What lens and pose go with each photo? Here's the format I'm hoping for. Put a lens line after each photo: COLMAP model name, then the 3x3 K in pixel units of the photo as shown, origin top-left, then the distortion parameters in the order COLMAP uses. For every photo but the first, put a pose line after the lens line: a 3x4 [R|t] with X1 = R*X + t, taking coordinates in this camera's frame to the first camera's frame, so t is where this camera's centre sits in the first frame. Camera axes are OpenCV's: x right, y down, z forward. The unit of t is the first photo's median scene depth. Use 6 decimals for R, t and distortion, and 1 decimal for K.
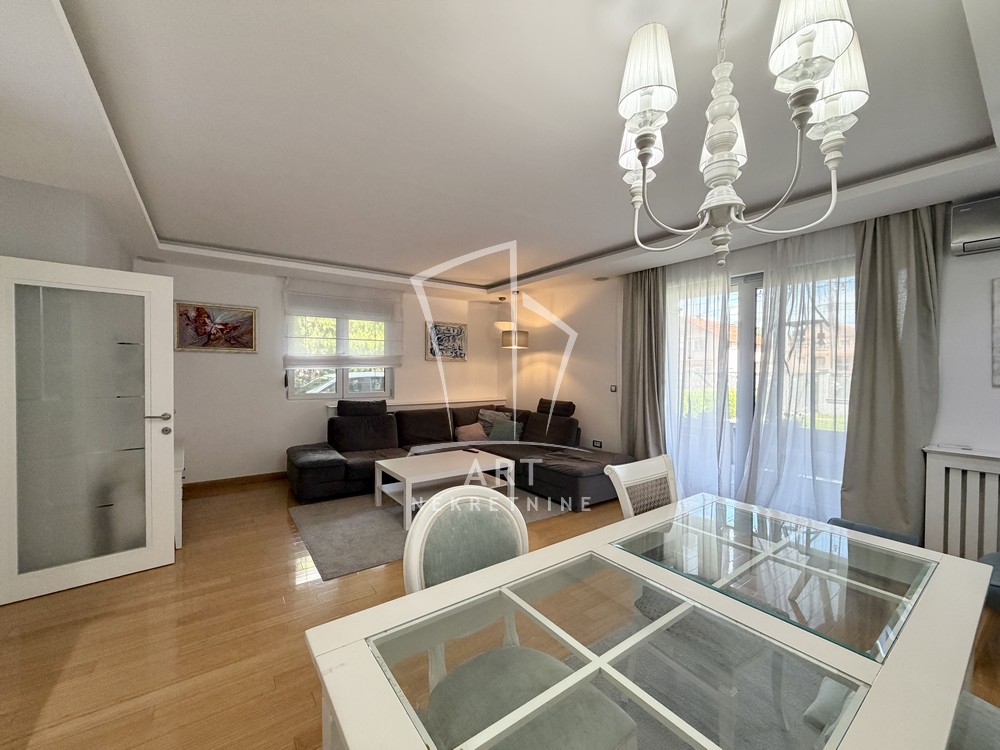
lens RADIAL K [[399.5, 0, 497.9], [0, 399.5, 374.2], [0, 0, 1]] dist [0.000081, -0.000283]
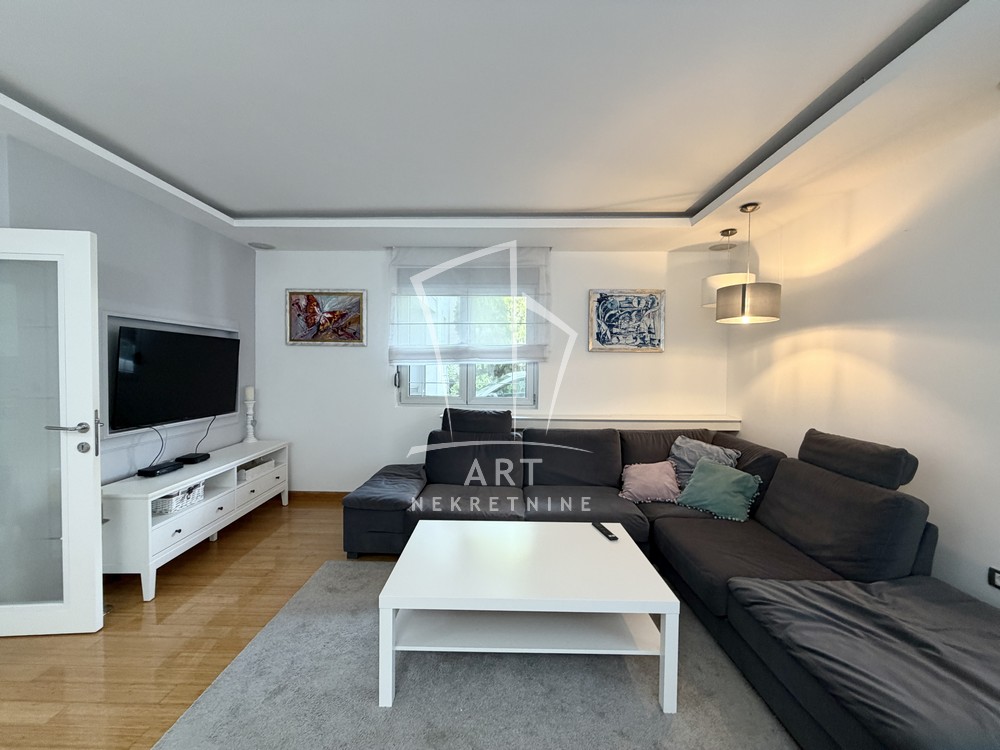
lens RADIAL K [[399.5, 0, 494.8], [0, 399.5, 375.5], [0, 0, 1]] dist [0.000081, -0.000283]
pose [[0.799396, 0.013170, -0.600660, 0.097822], [-0.009163, 0.999911, 0.009730, -0.000677], [0.600735, -0.002274, 0.799445, 0.450451]]
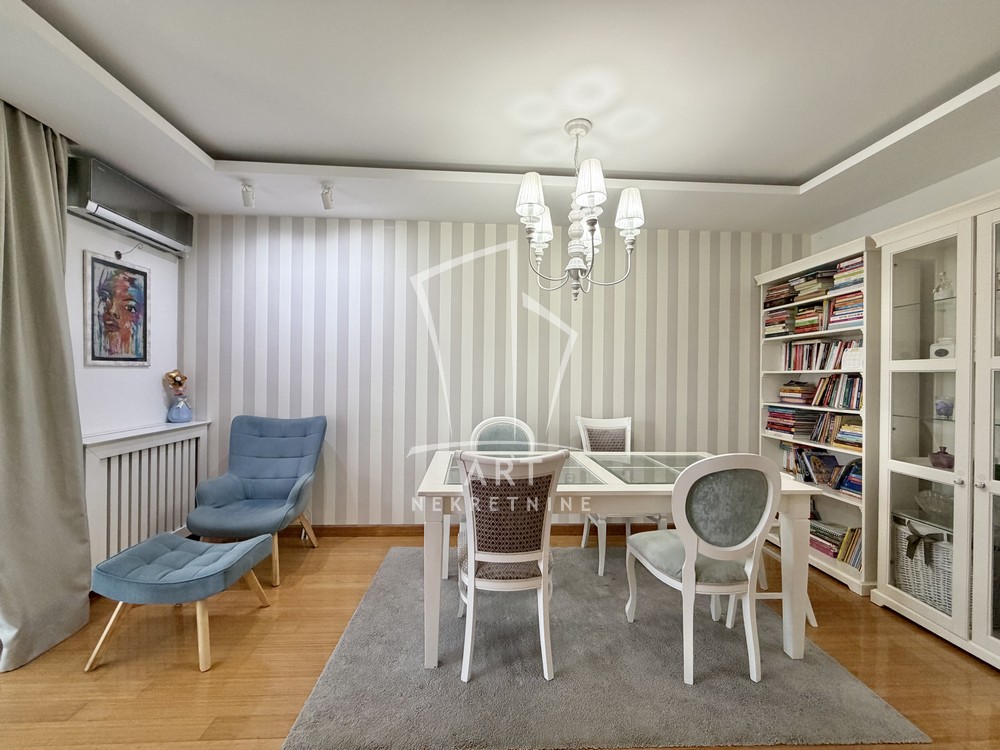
lens RADIAL K [[399.5, 0, 500.6], [0, 399.5, 377.5], [0, 0, 1]] dist [0.000081, -0.000283]
pose [[-0.840984, -0.021796, 0.540621, -0.033325], [-0.014533, 0.999738, 0.017698, 0.012614], [-0.540865, 0.007027, -0.841080, 0.601022]]
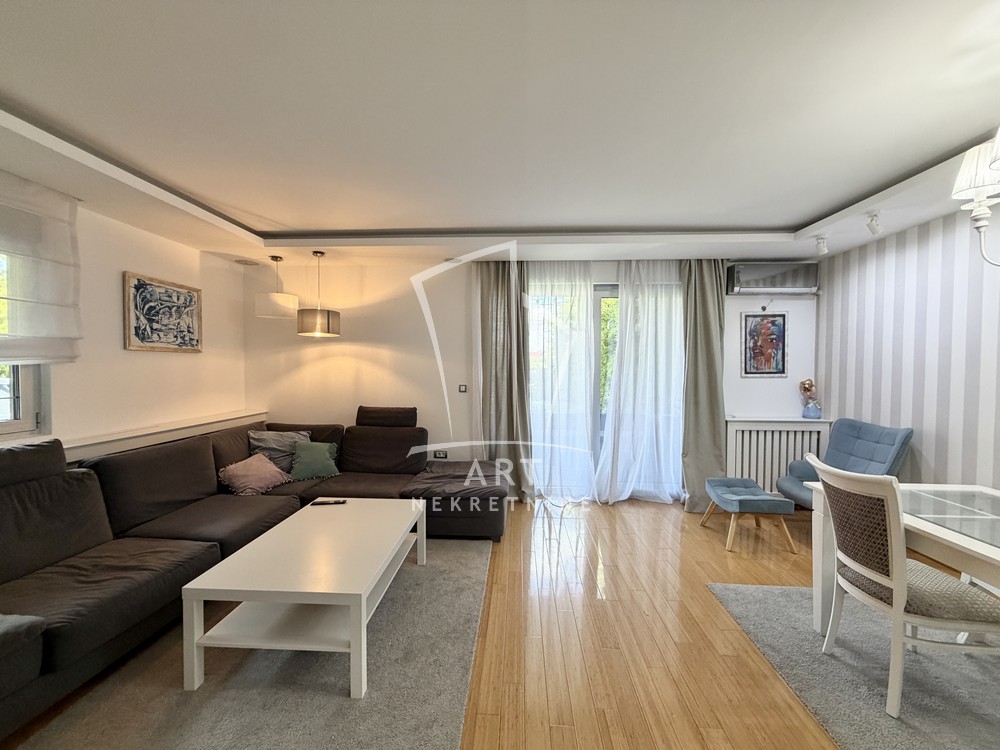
lens RADIAL K [[399.5, 0, 496.4], [0, 399.5, 375.1], [0, 0, 1]] dist [0.000081, -0.000283]
pose [[0.628729, -0.018813, 0.777397, -0.320363], [0.007584, 0.999808, 0.018061, -0.008257], [-0.777588, -0.005460, 0.628751, 0.357565]]
